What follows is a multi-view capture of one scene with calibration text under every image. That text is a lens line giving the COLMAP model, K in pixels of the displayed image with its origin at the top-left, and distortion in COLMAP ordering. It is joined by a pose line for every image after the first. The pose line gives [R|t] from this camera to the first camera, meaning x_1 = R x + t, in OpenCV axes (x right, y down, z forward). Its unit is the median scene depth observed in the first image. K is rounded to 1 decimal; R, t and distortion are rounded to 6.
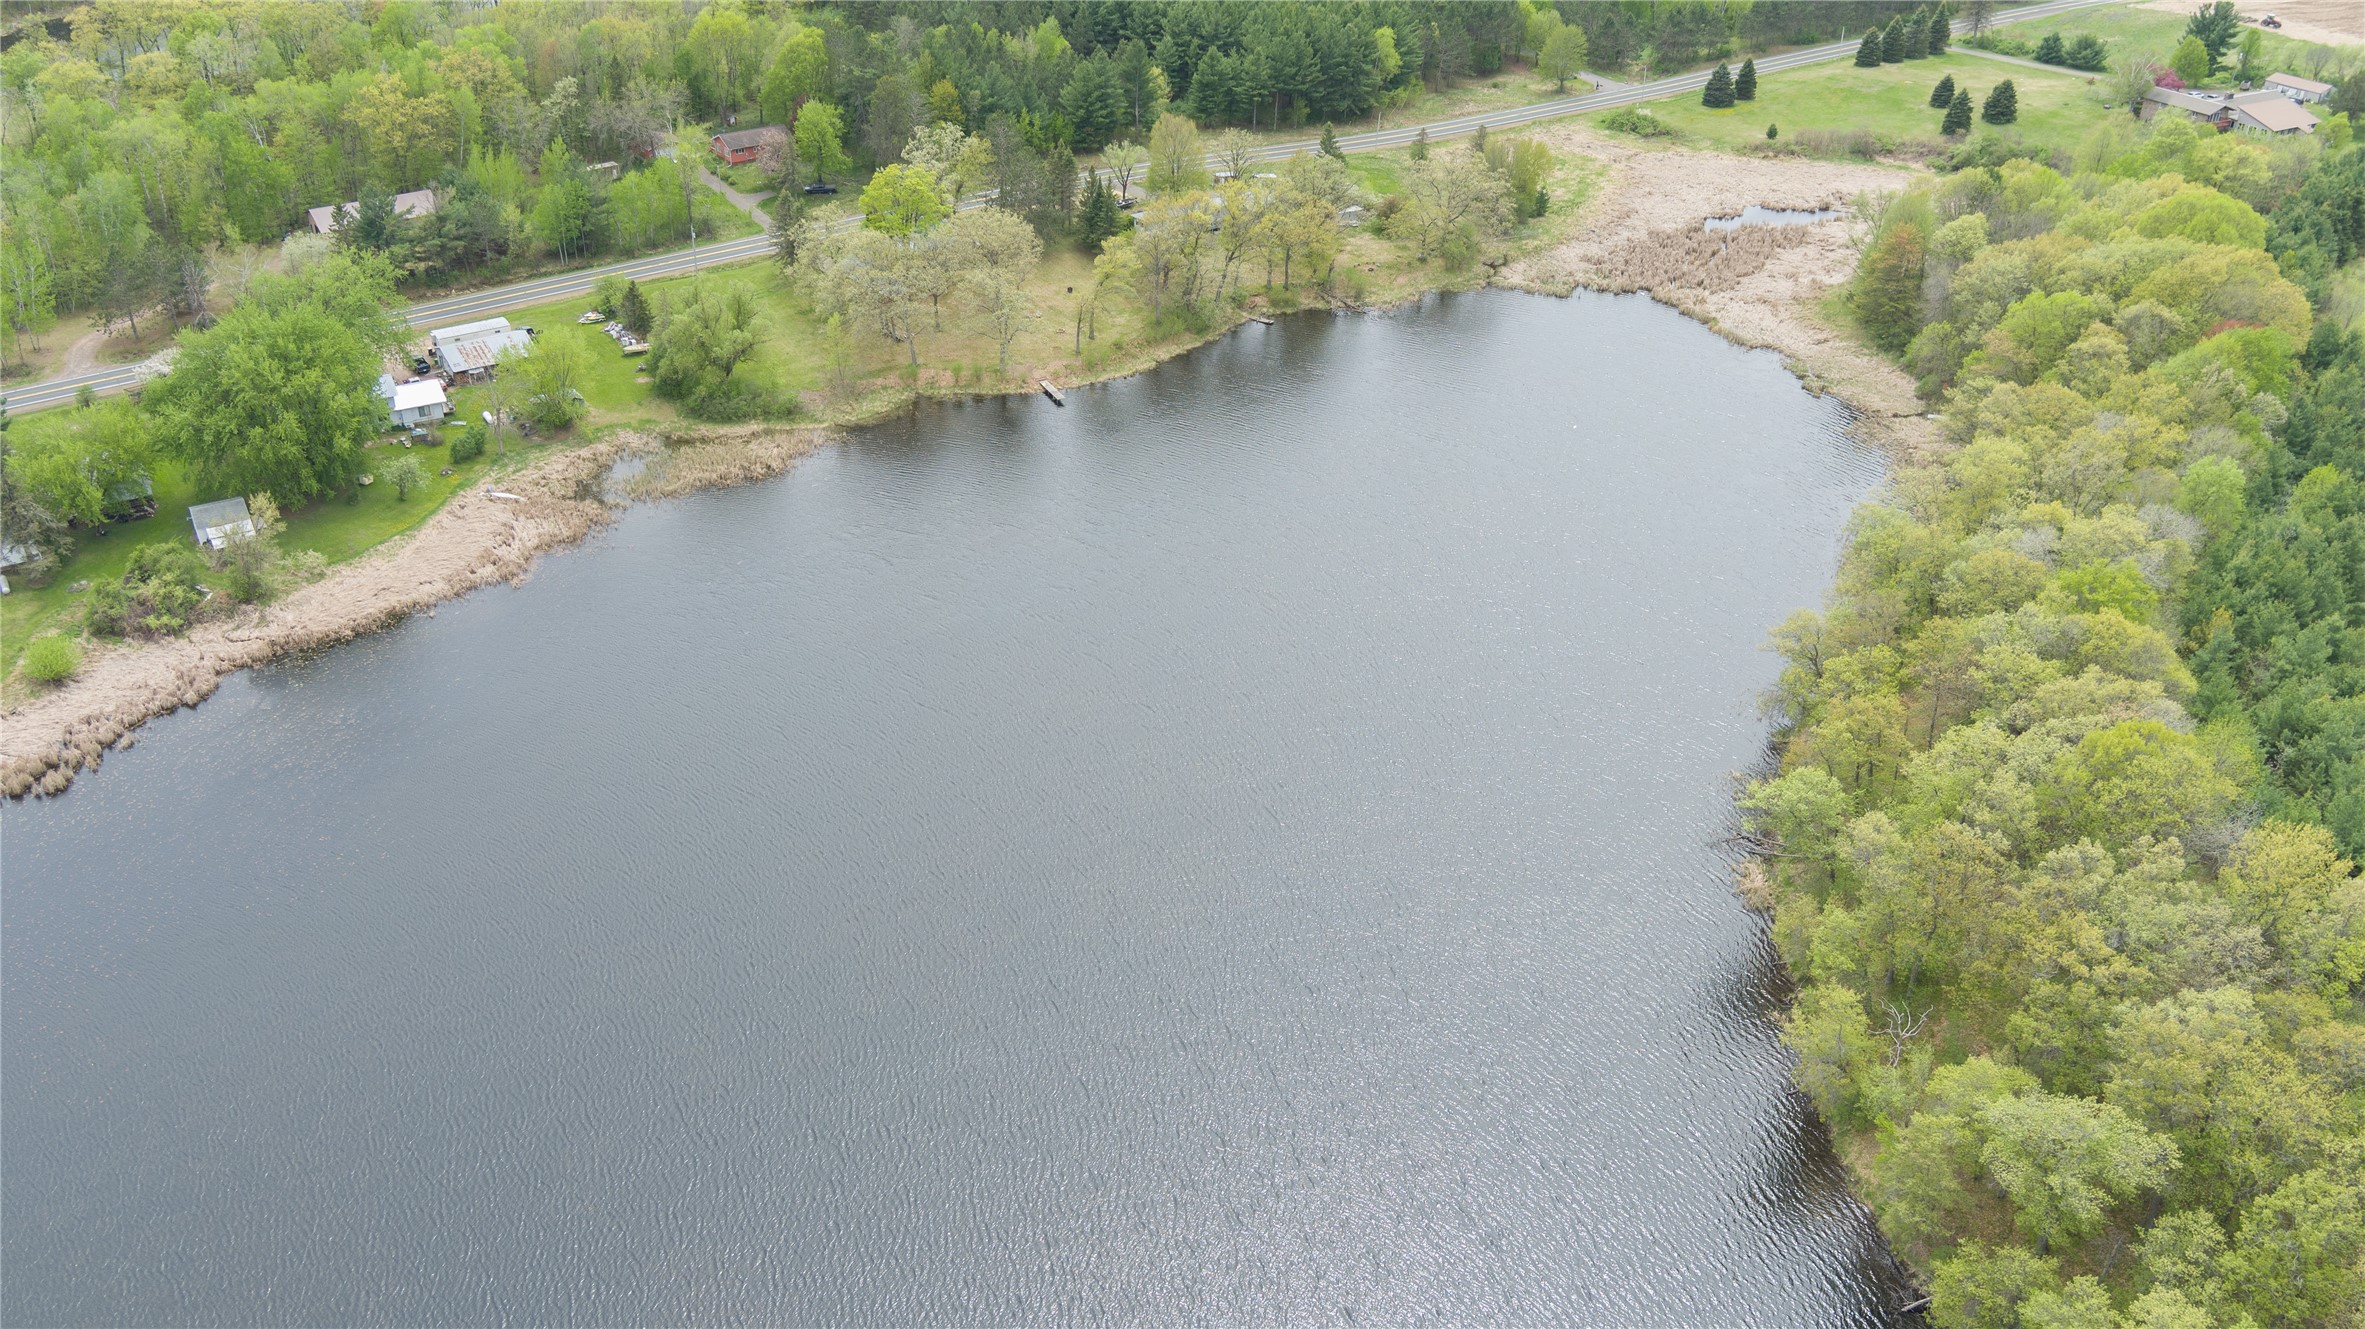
lens RADIAL K [[1906.9, 0, 1188.1], [0, 1906.9, 661.2], [0, 0, 1]] dist [-0.034332, -0.012031]
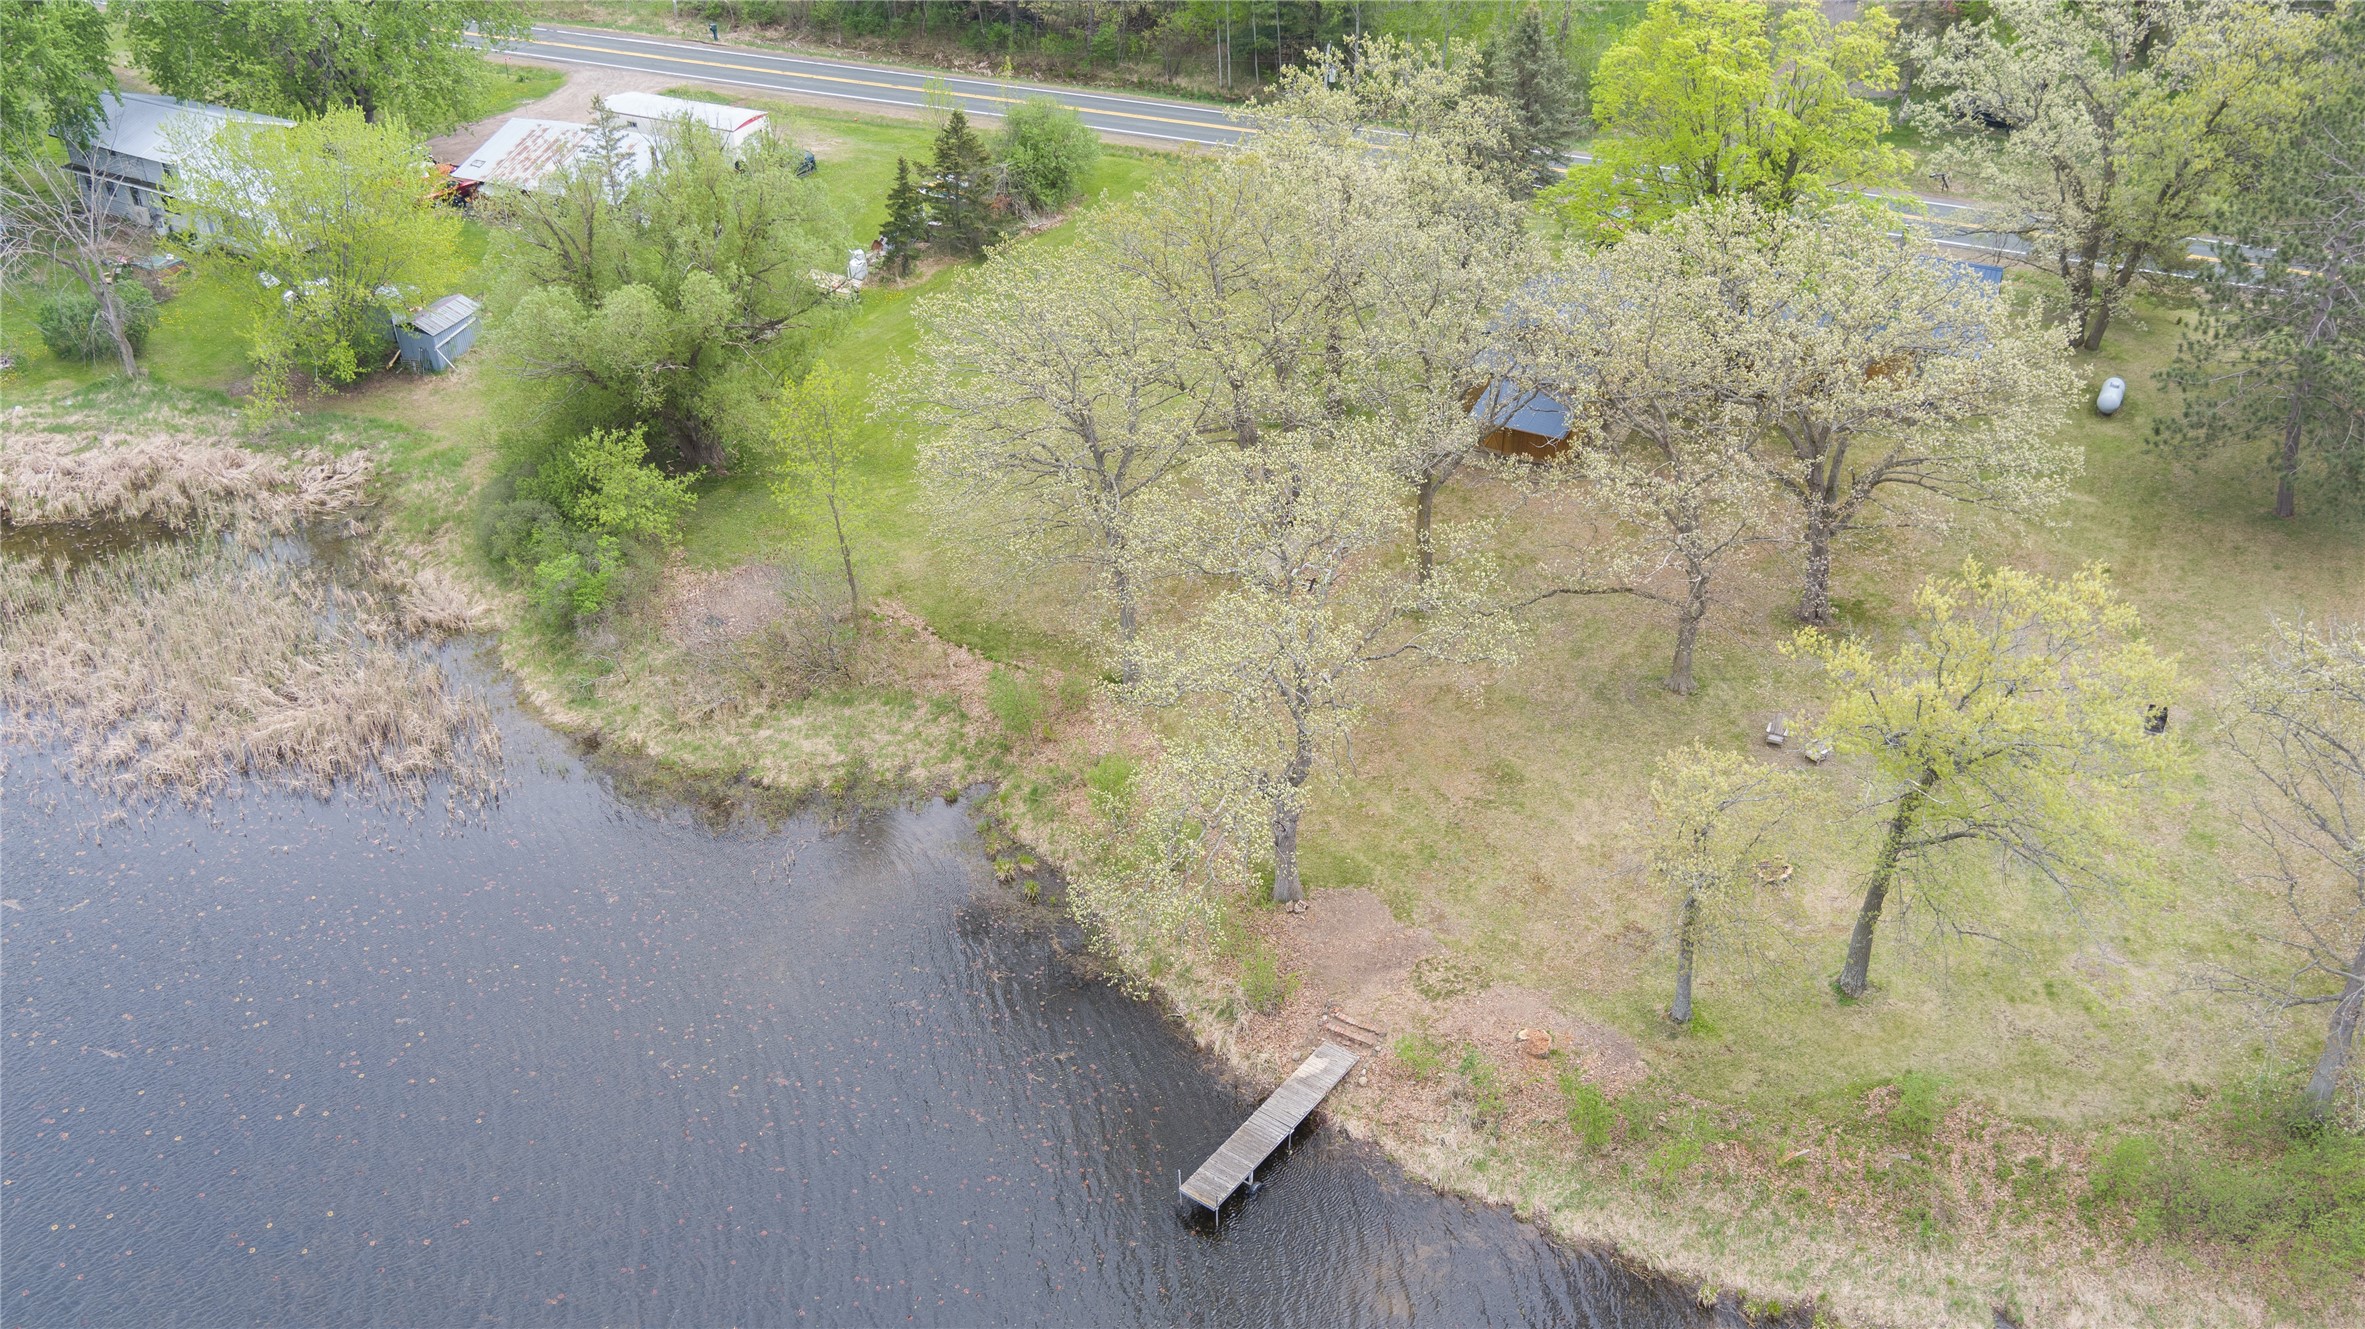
lens RADIAL K [[1906.9, 0, 1188.3], [0, 1906.9, 672.7], [0, 0, 1]] dist [-0.034332, -0.012031]
pose [[0.474751, 0.463343, -0.748281, 0.043000], [-0.435049, 0.862616, 0.258121, -0.201022], [0.765077, 0.202996, 0.611105, 0.760092]]
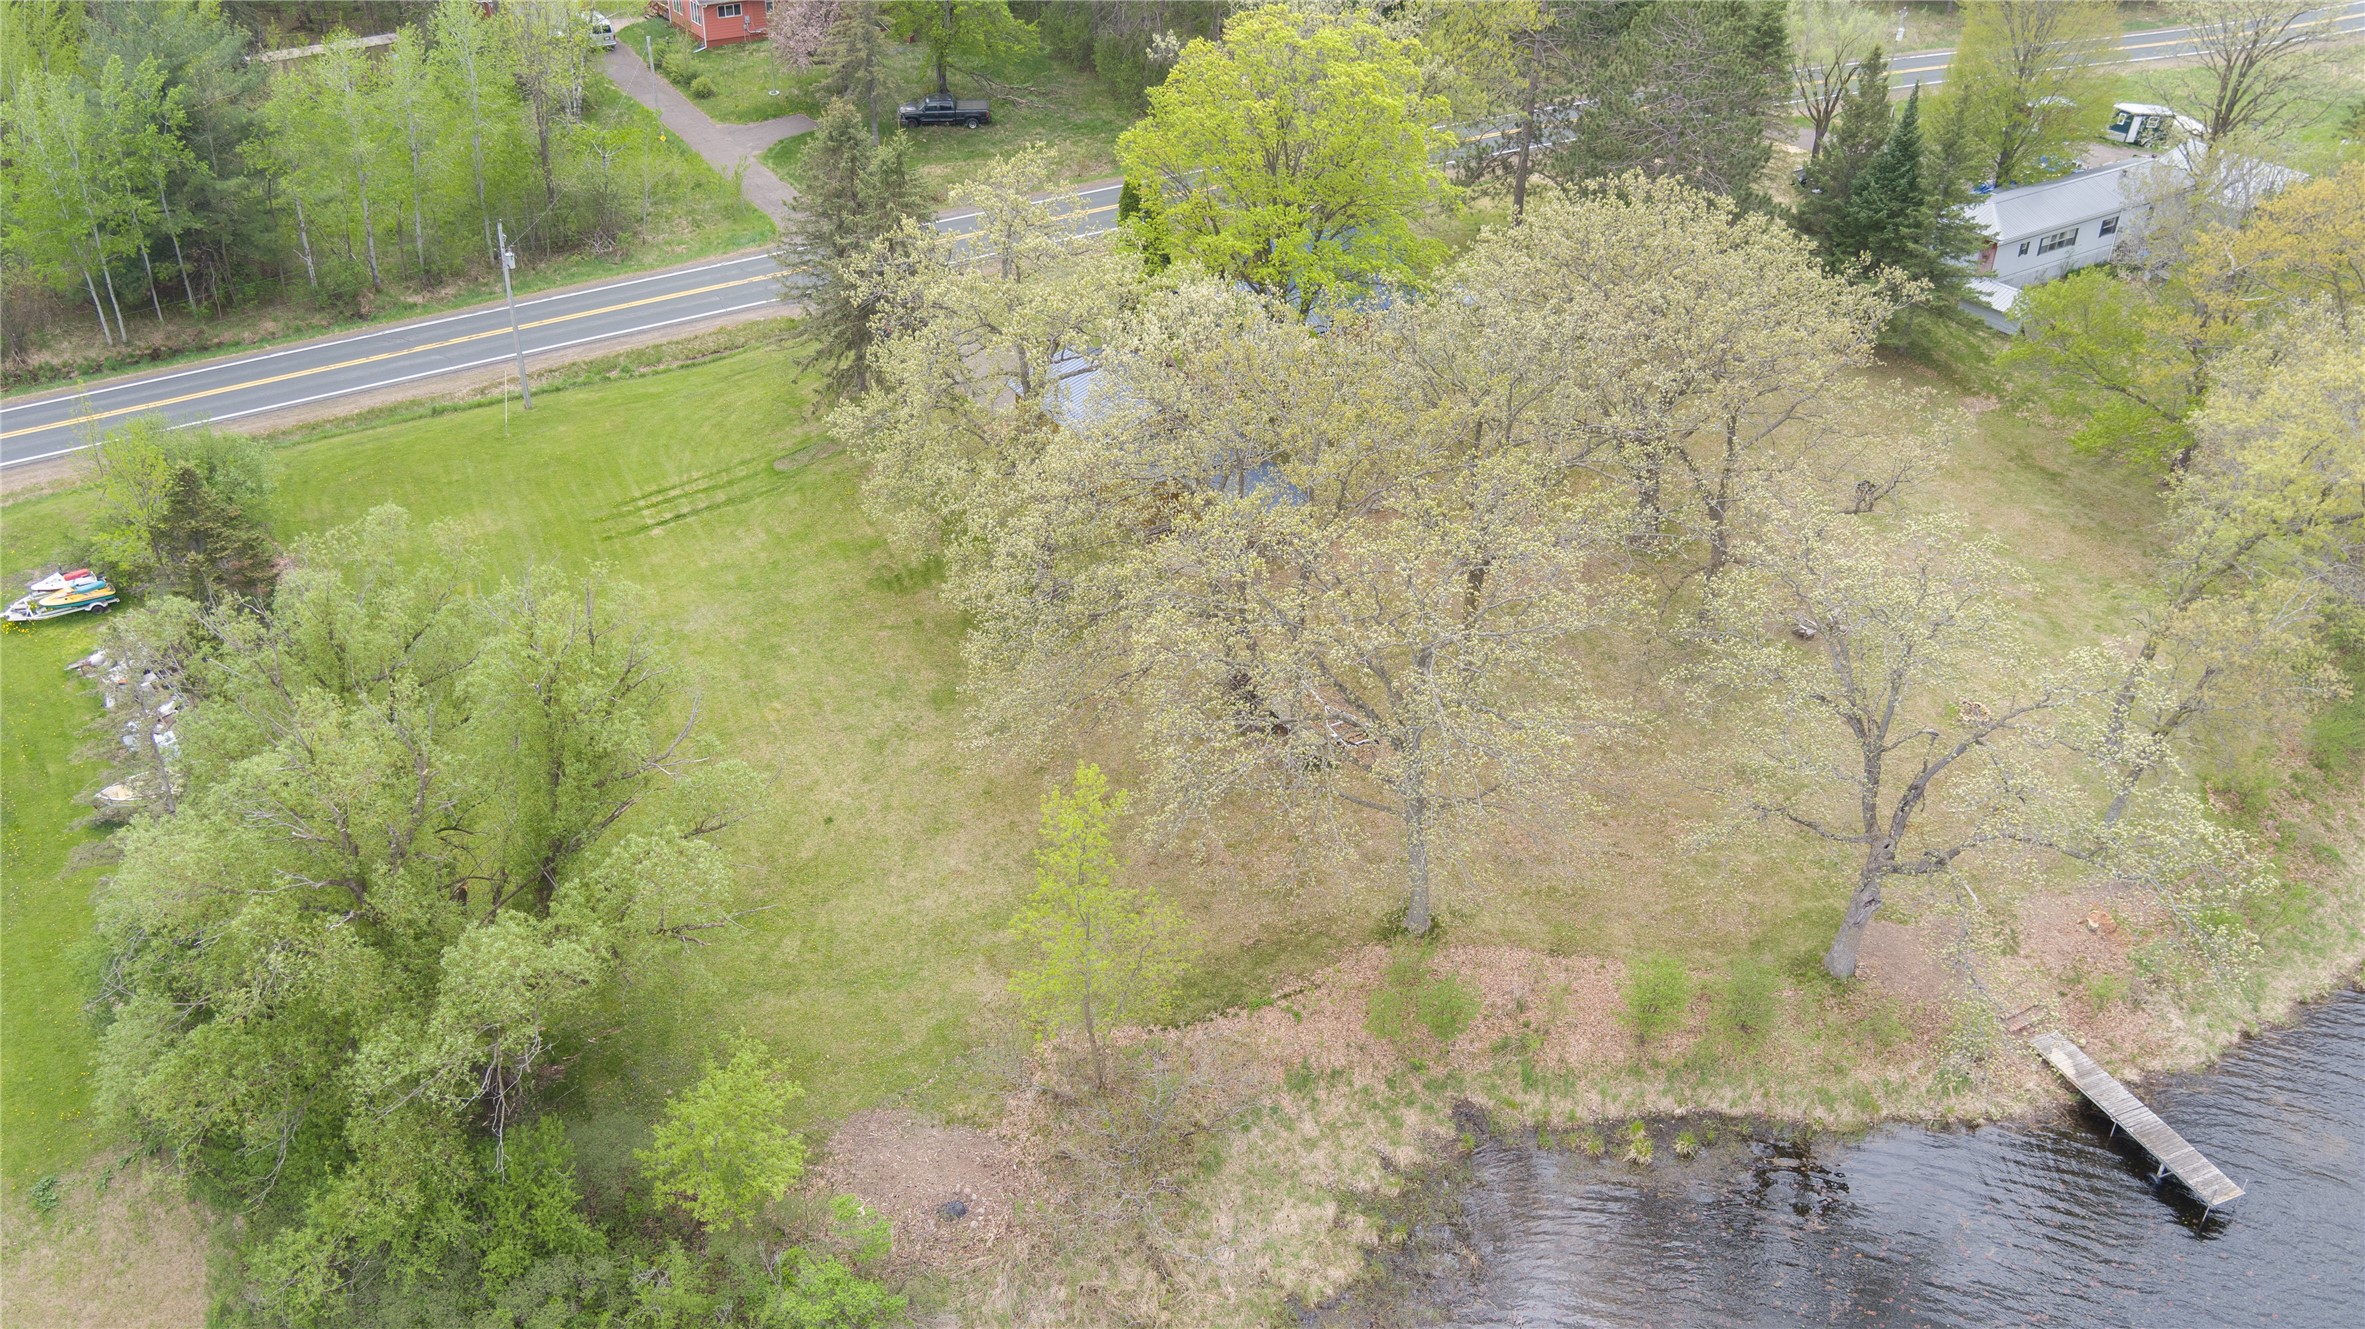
lens RADIAL K [[1906.9, 0, 1174.3], [0, 1906.9, 662.5], [0, 0, 1]] dist [-0.034332, -0.012031]
pose [[0.998904, 0.030569, -0.035455, -0.146623], [-0.029855, 0.999344, 0.020482, -0.168150], [0.036058, -0.019401, 0.999161, 0.701499]]
